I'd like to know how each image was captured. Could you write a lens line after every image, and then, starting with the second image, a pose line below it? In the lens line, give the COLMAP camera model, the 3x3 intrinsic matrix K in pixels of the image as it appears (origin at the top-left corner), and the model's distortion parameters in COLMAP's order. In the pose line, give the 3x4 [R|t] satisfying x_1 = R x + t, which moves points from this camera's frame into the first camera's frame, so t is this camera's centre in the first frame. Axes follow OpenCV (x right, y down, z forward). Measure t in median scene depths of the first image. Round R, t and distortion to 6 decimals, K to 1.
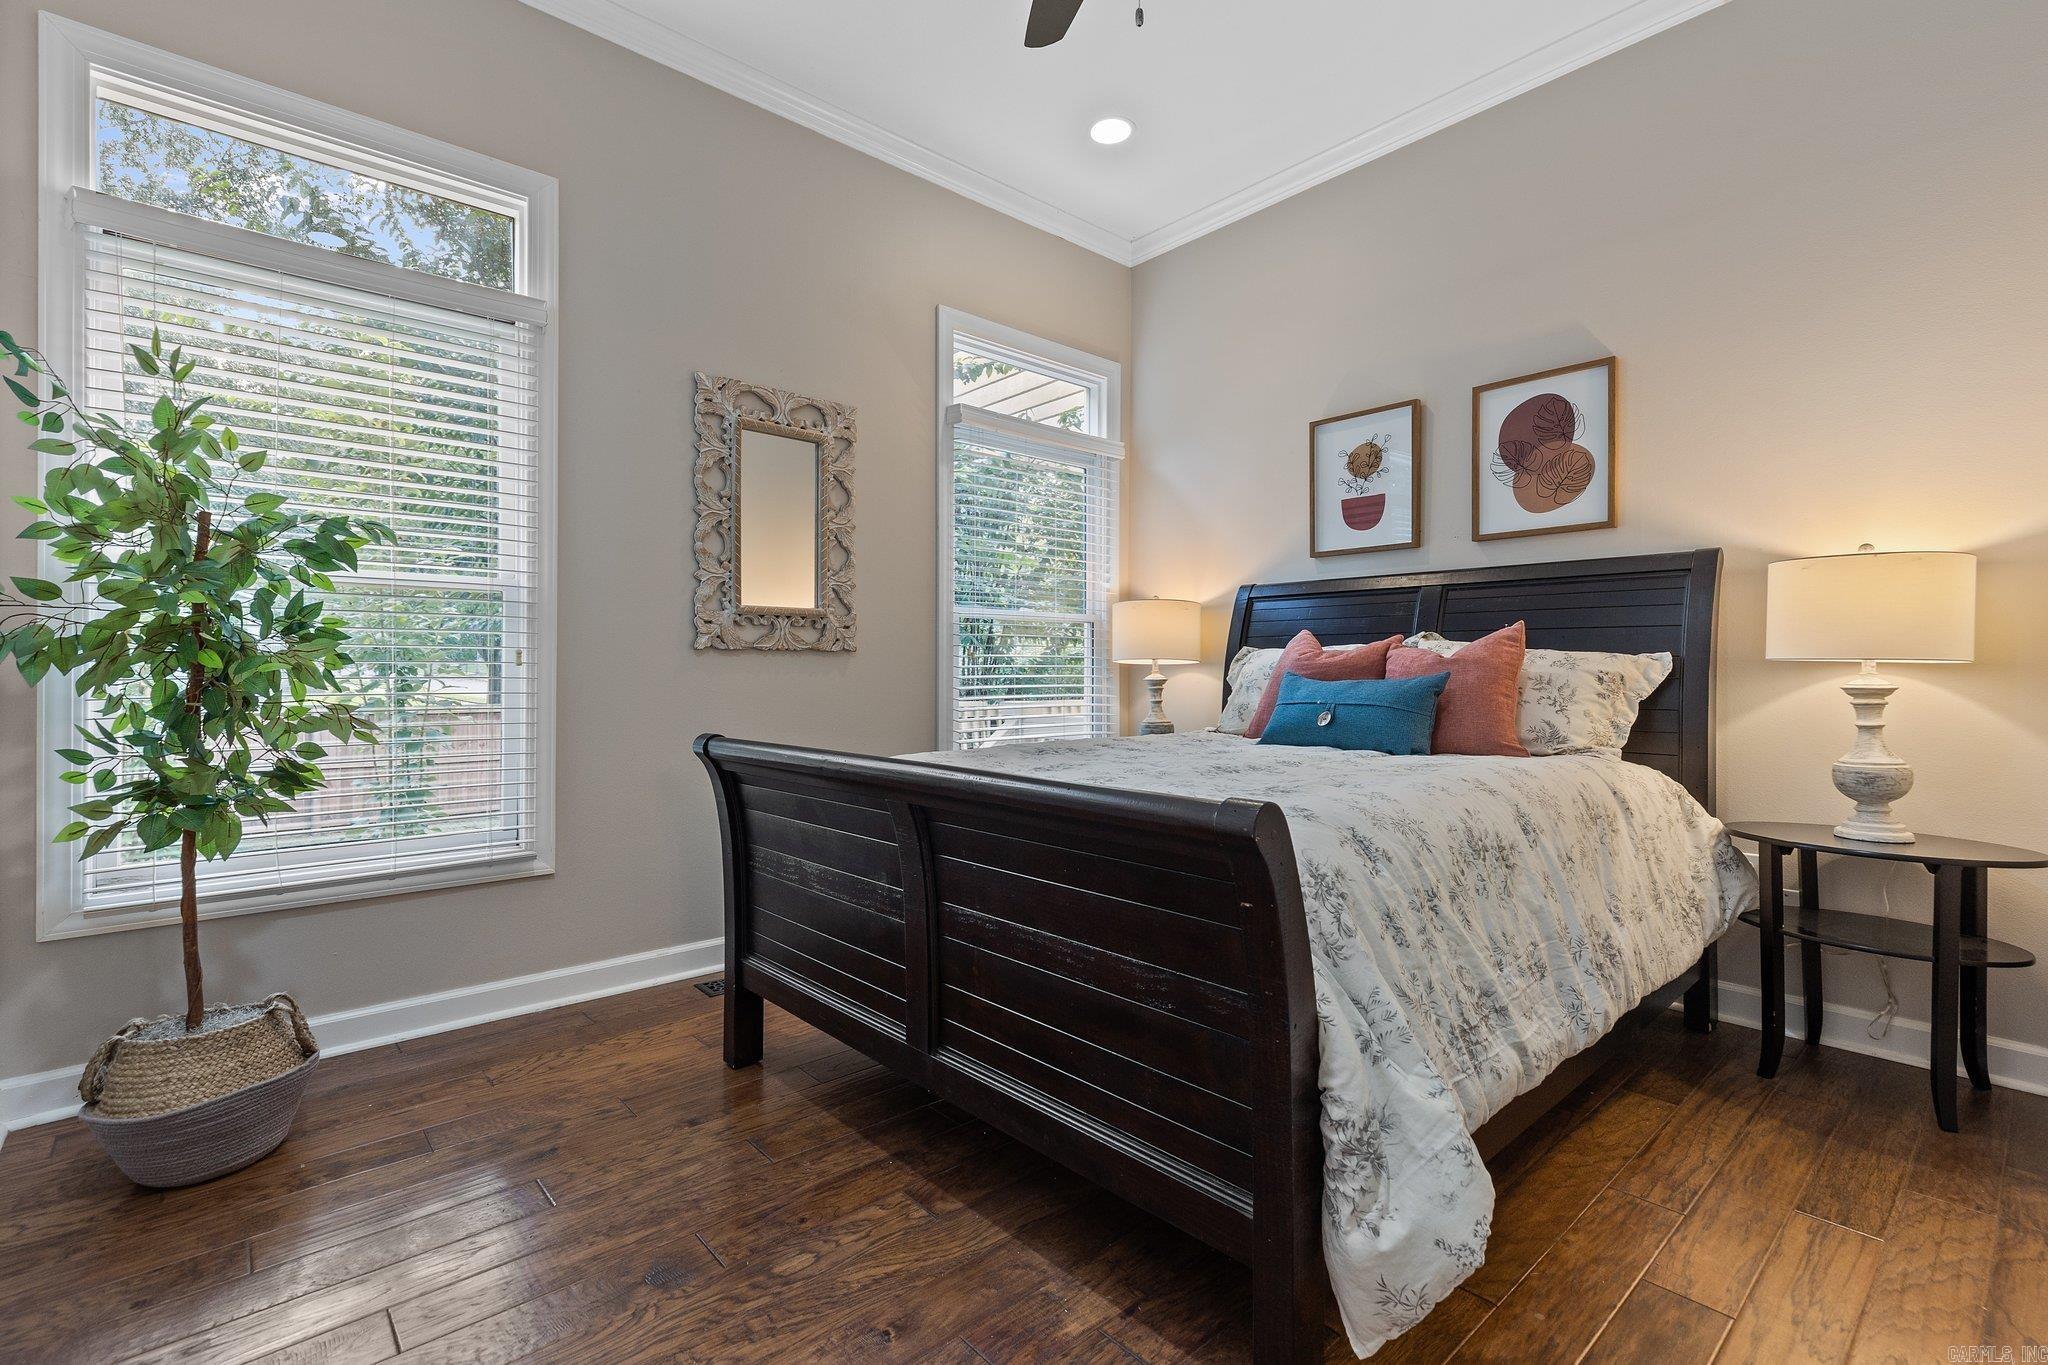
lens RADIAL K [[921.4, 0, 1024.0], [0, 921.4, 682.5], [0, 0, 1]] dist [0.001710, -0.000064]
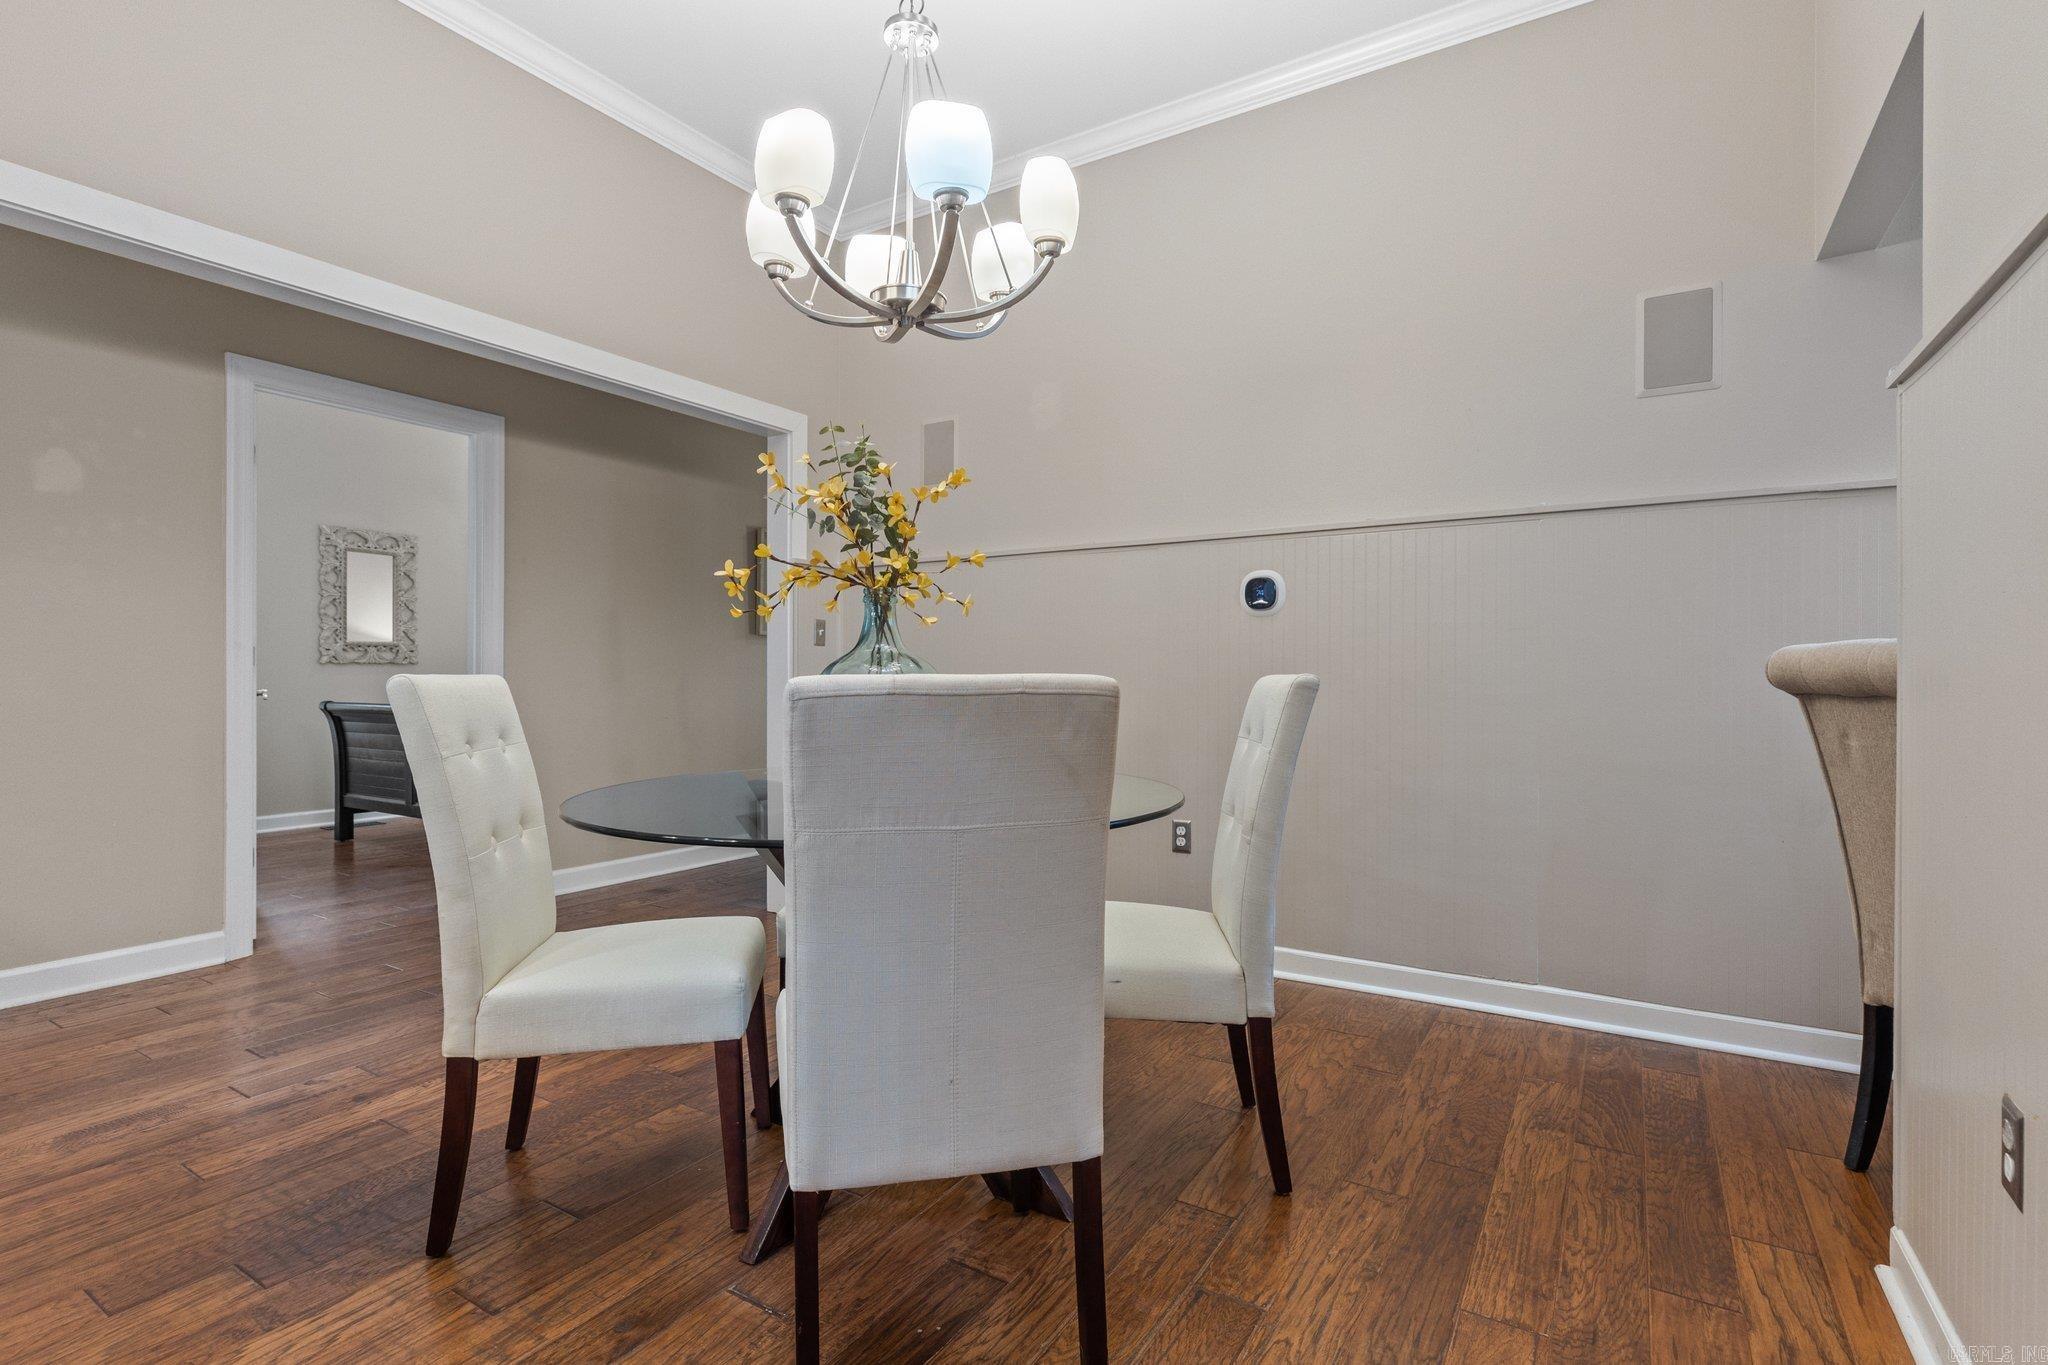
lens RADIAL K [[960.0, 0, 1023.9], [0, 960.0, 678.1], [0, 0, 1]] dist [-0.001705, -0.000401]
pose [[0.958236, -0.001150, 0.285977, 0.483461], [0.002541, 0.999987, -0.004492, 0.008741], [-0.285968, 0.005031, 0.958226, -1.351569]]
